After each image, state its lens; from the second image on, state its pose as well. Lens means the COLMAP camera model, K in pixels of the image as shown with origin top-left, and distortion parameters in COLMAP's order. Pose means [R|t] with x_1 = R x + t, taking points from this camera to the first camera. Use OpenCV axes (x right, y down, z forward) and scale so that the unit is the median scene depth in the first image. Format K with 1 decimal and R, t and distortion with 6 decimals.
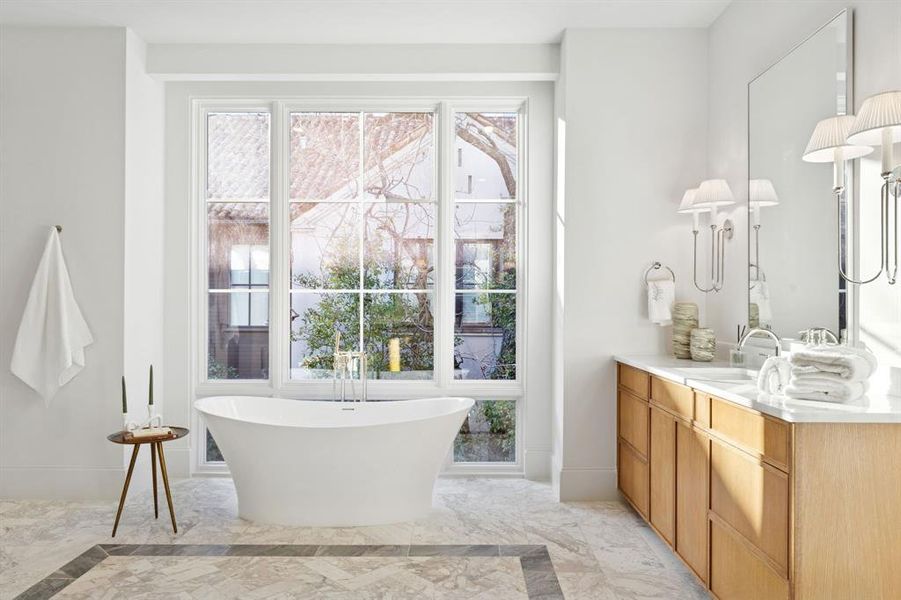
lens RADIAL K [[645.5, 0, 450.5], [0, 645.5, 300.0], [0, 0, 1]] dist [-0.001253, -0.000119]
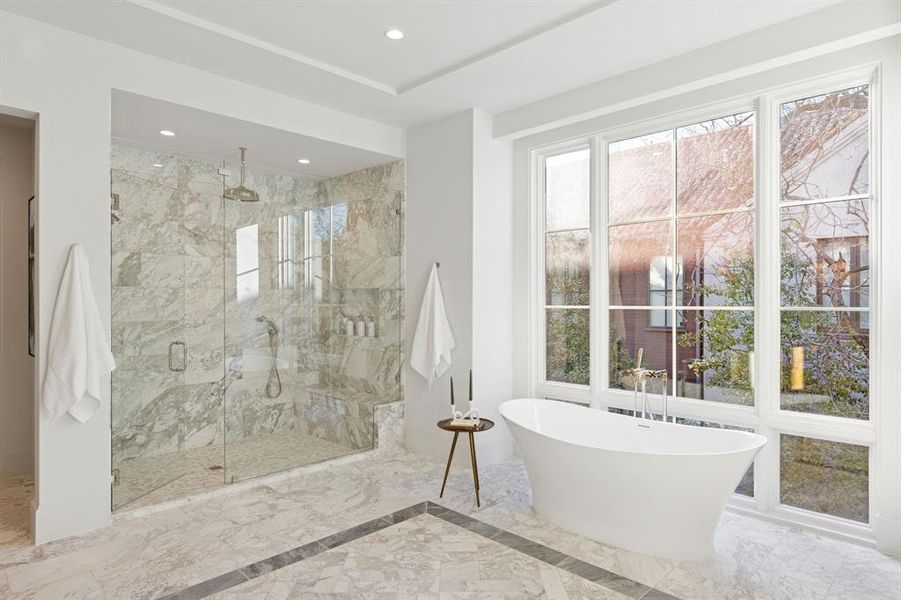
lens RADIAL K [[532.2, 0, 450.5], [0, 532.2, 300.0], [0, 0, 1]] dist [0.000313, 0.001004]
pose [[0.713710, -0.005313, -0.700421, 0.253590], [0.009187, 0.999956, 0.001777, -0.040747], [0.700381, -0.007703, 0.713728, 0.225967]]
